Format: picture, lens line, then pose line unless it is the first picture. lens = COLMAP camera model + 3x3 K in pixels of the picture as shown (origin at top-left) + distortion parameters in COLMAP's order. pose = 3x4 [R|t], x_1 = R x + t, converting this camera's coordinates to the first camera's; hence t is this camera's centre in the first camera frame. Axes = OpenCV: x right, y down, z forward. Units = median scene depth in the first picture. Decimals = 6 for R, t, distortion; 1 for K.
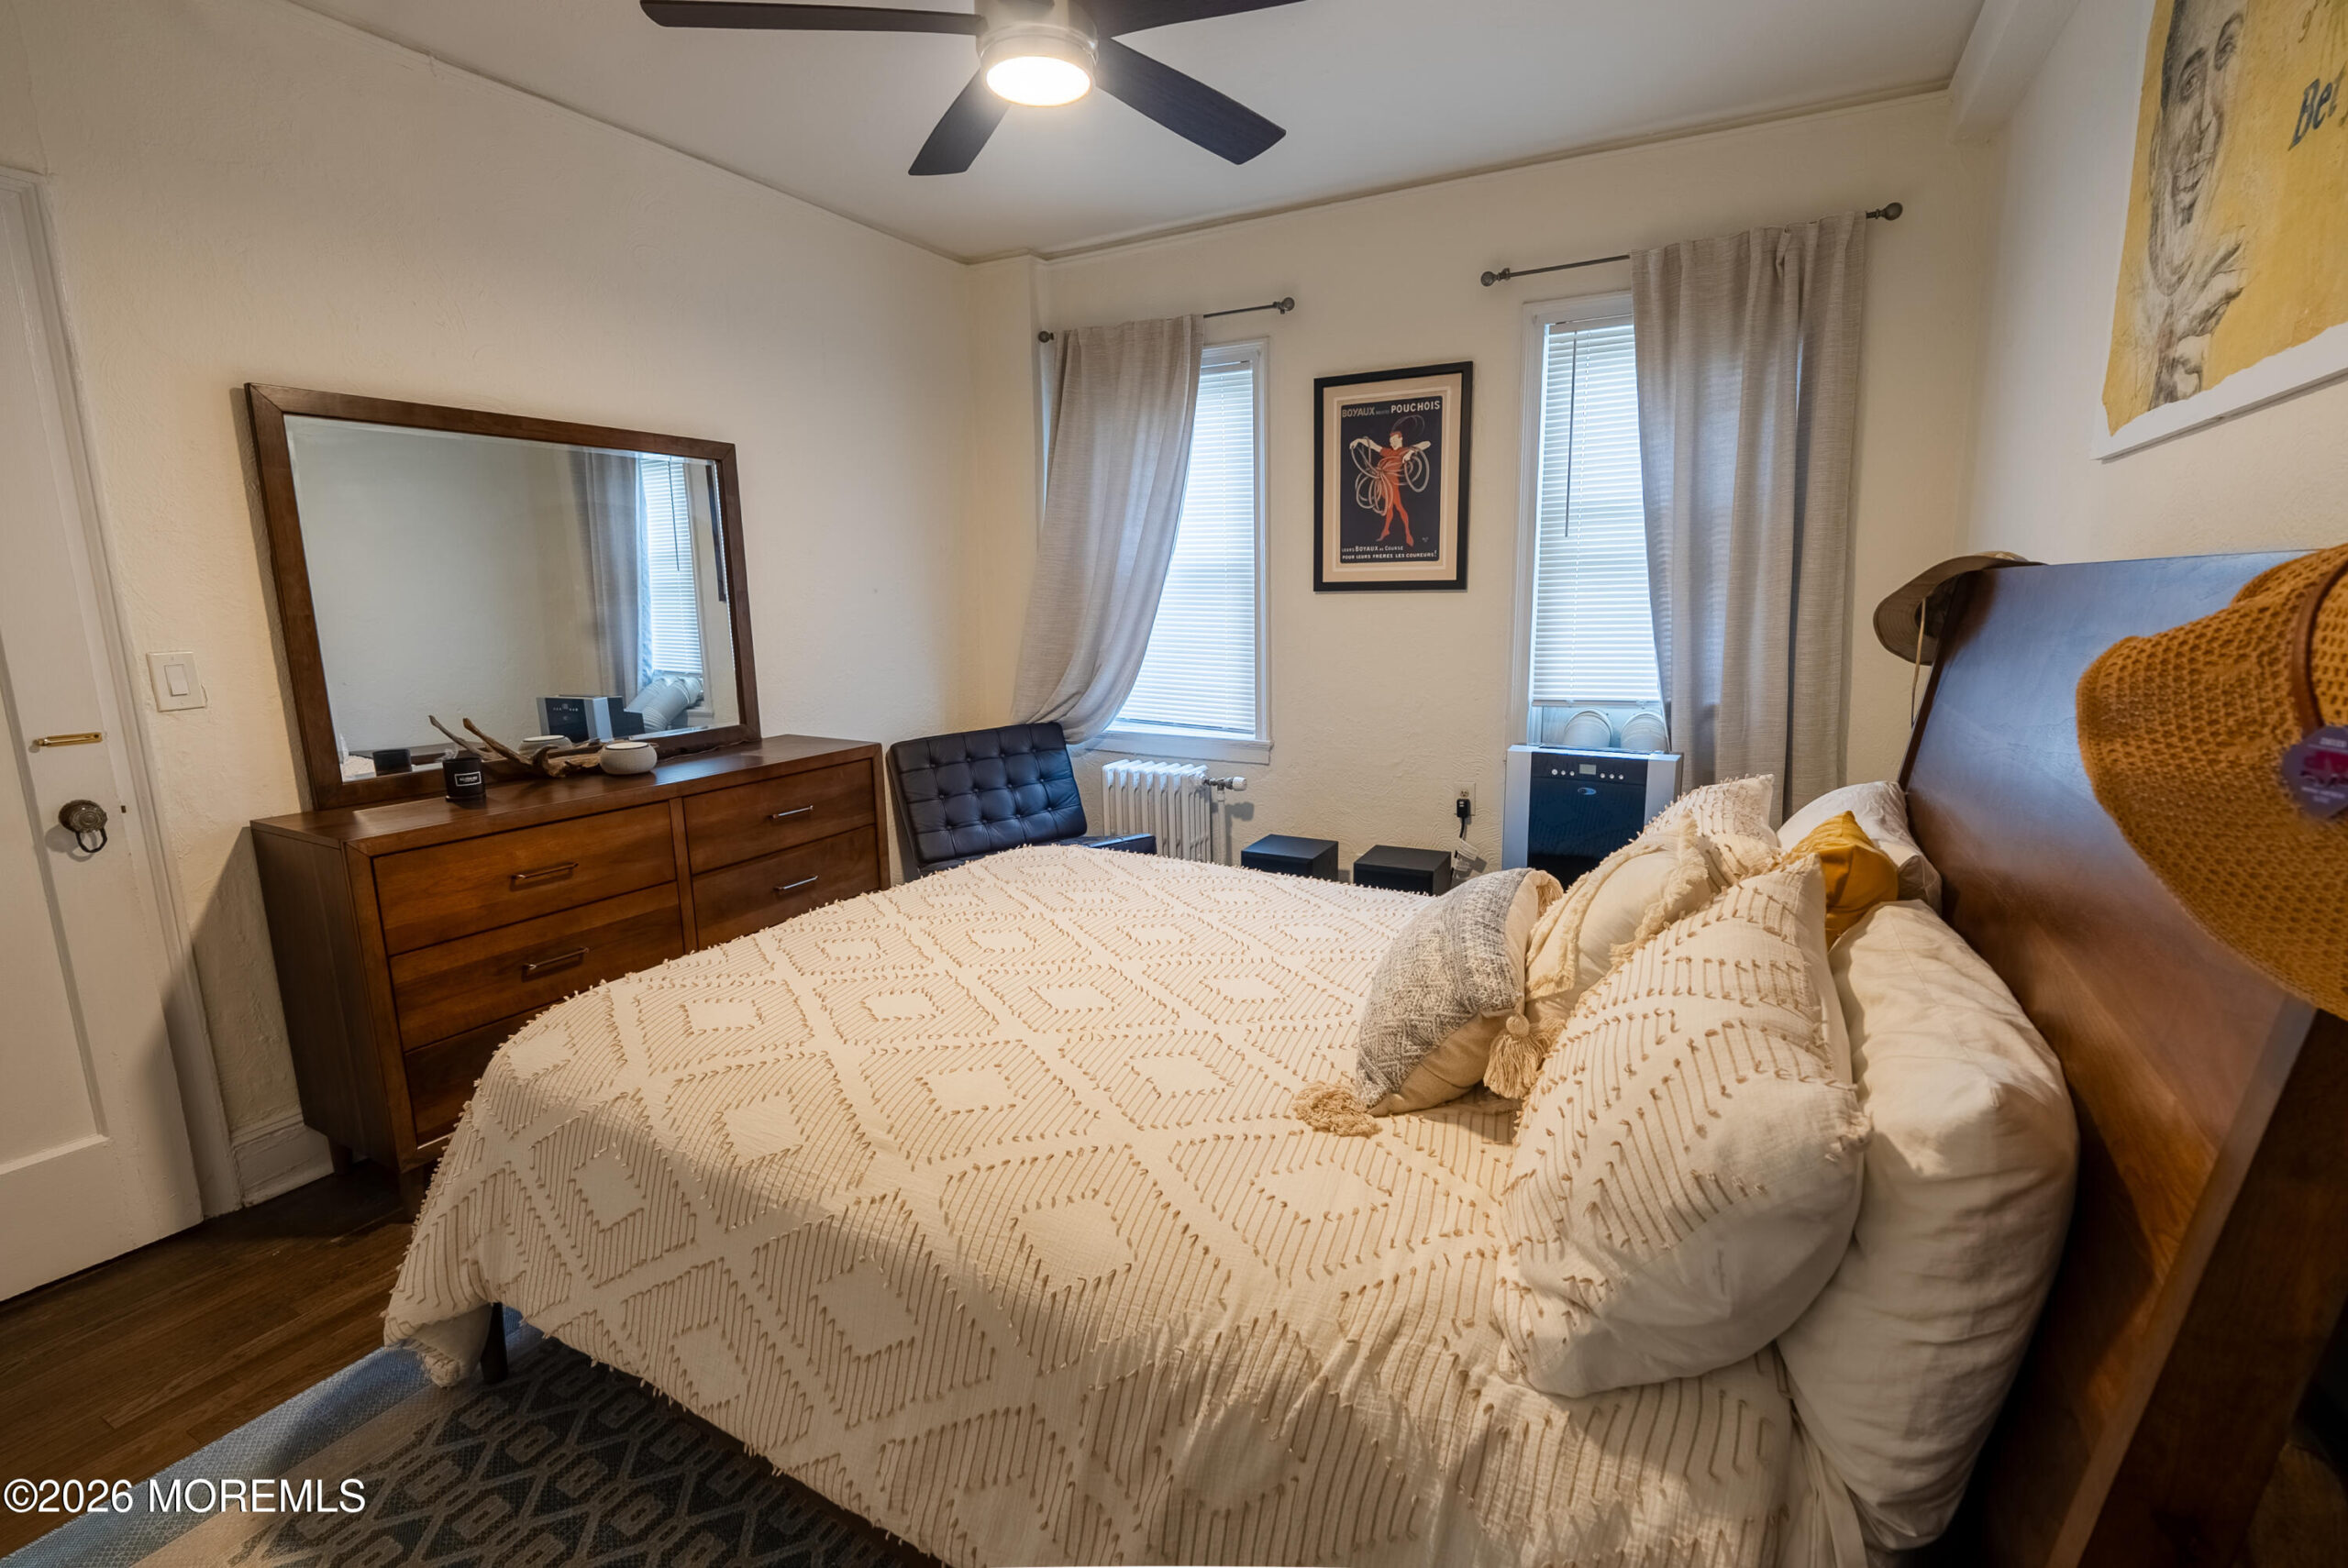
lens RADIAL K [[1046.6, 0, 1174.0], [0, 1046.6, 784.0], [0, 0, 1]] dist [-0.008851, 0.000696]
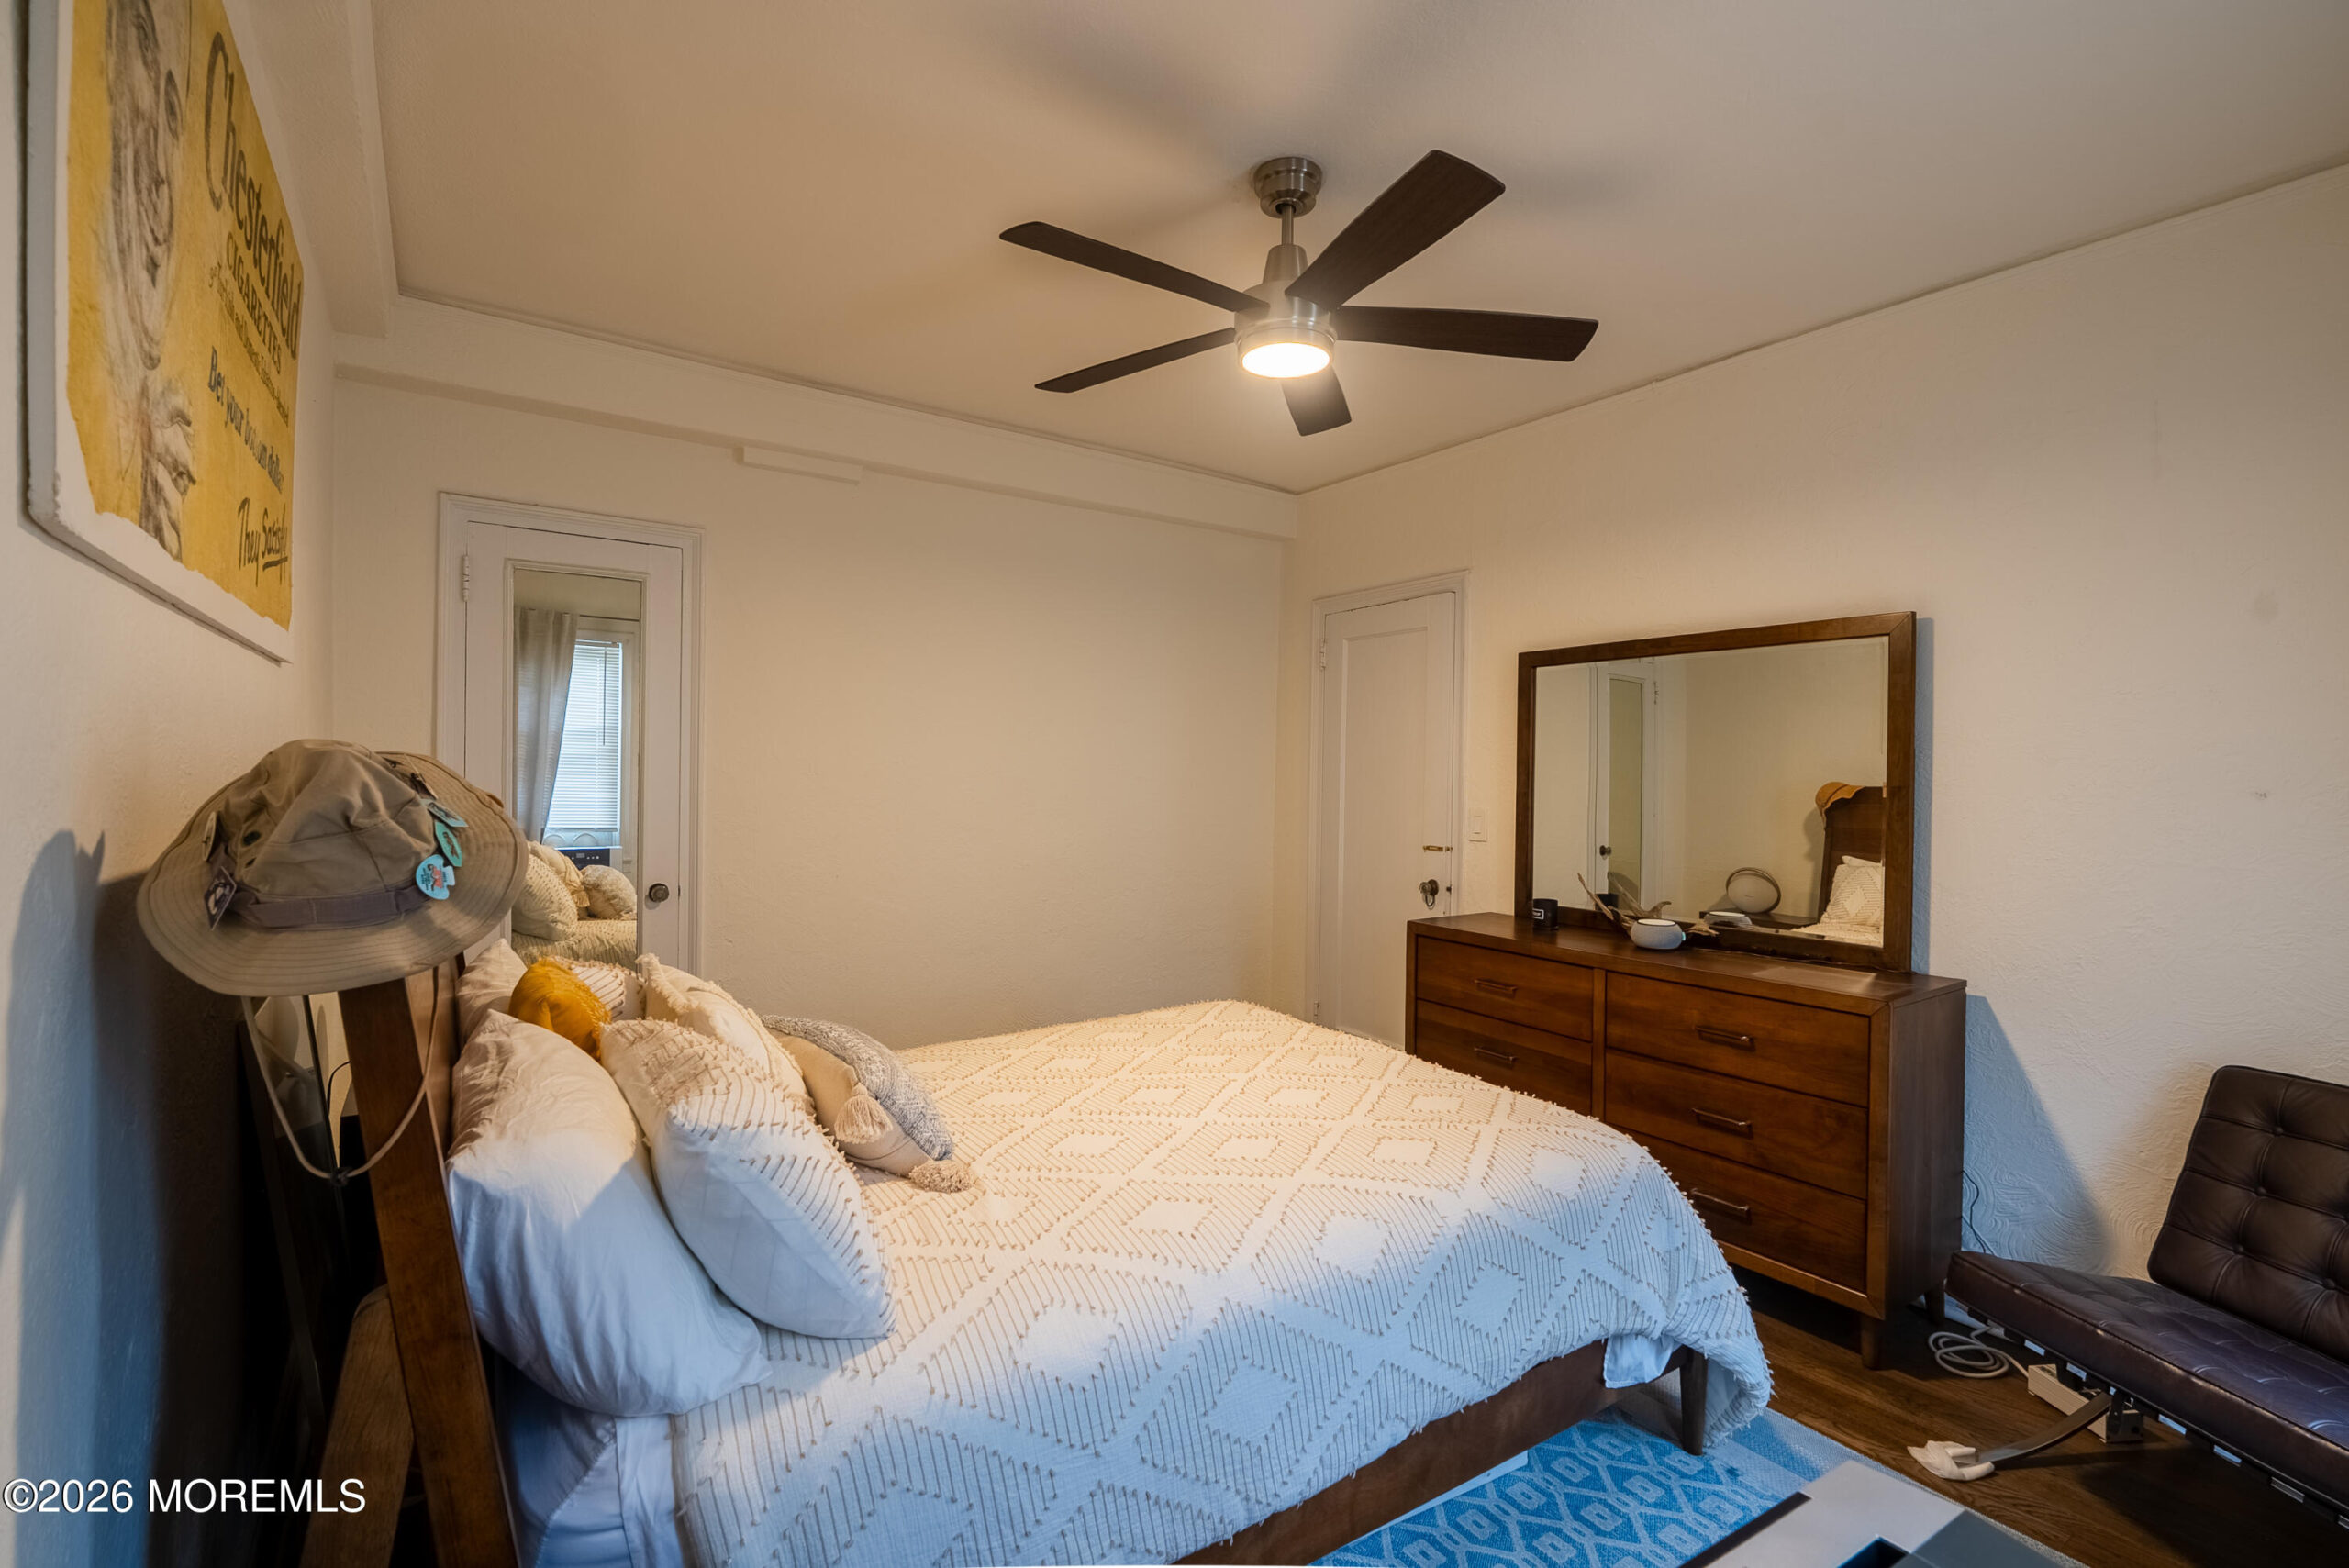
lens RADIAL K [[1013.8, 0, 1156.3], [0, 1013.8, 782.8], [0, 0, 1]] dist [-0.008951, 0.000072]
pose [[-0.462754, 0.016570, -0.886332, 0.508219], [-0.167839, 0.980104, 0.105952, -0.159607], [0.870453, 0.197791, -0.450766, 0.782061]]
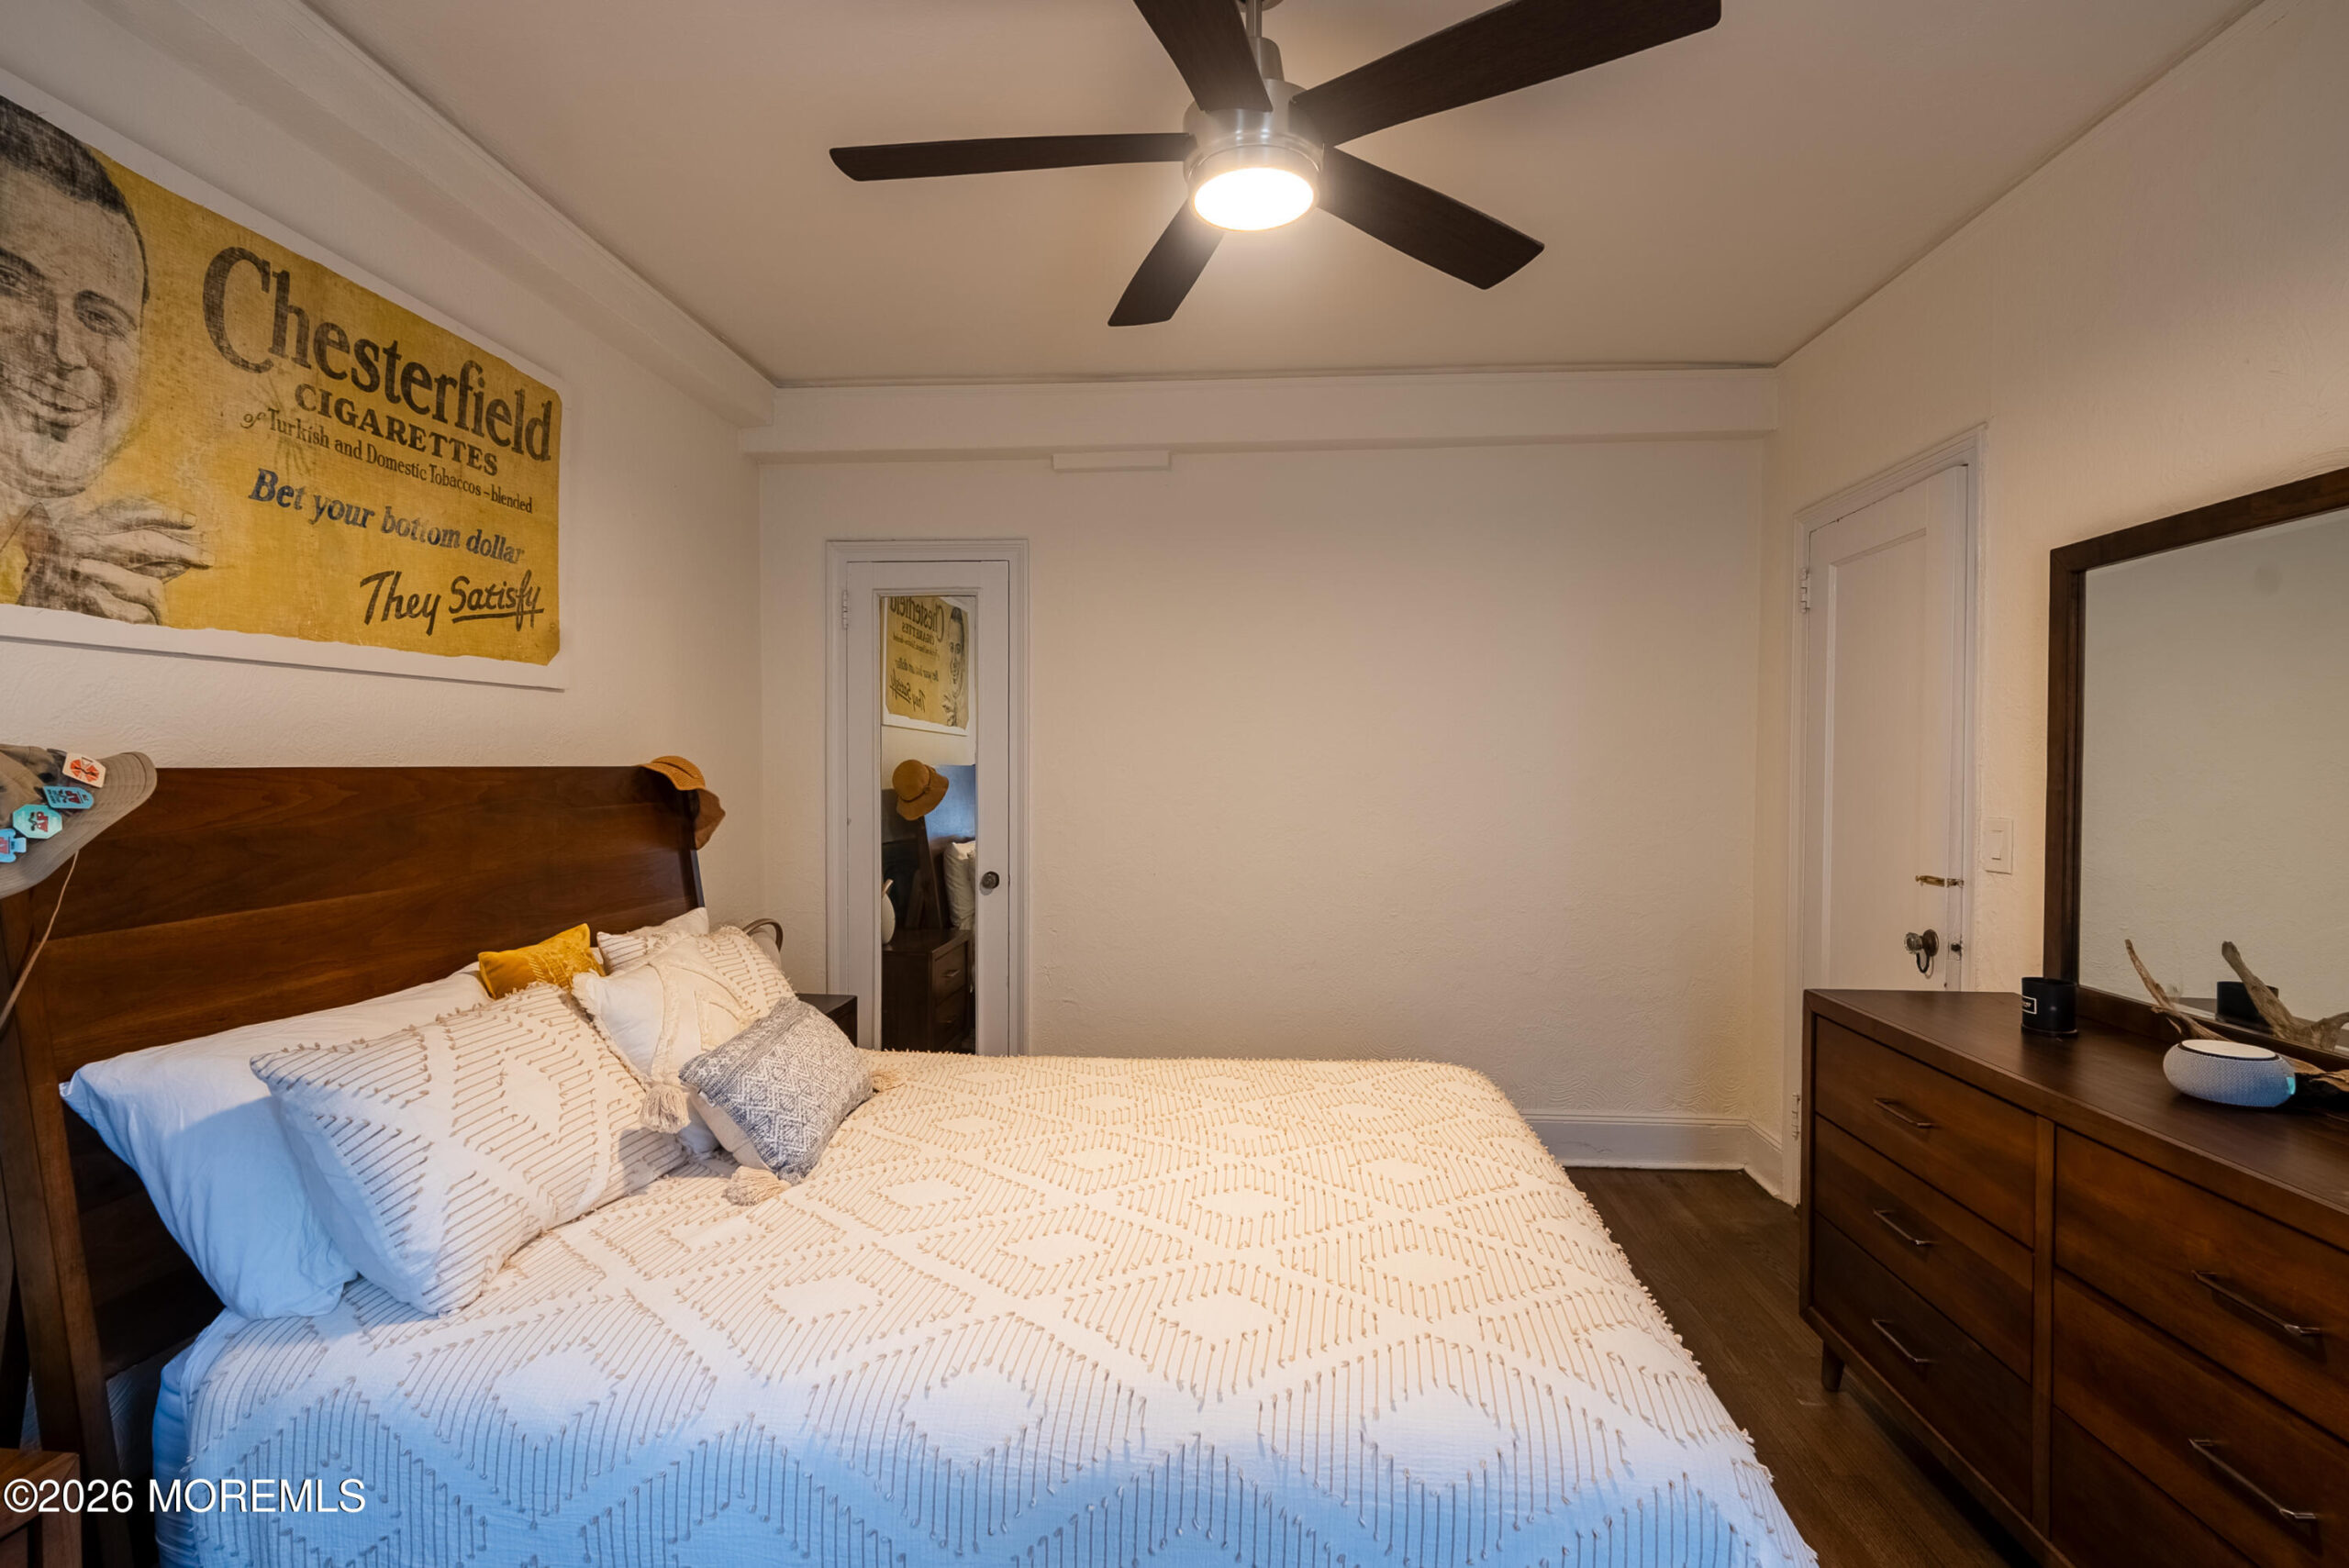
lens RADIAL K [[1047.1, 0, 1174.5], [0, 1047.1, 784.0], [0, 0, 1]] dist [-0.008851, 0.000696]
pose [[-0.913804, 0.019157, -0.405704, 0.155436], [-0.063616, 0.979807, 0.189554, -0.189247], [0.401143, 0.199024, -0.894133, 0.974407]]
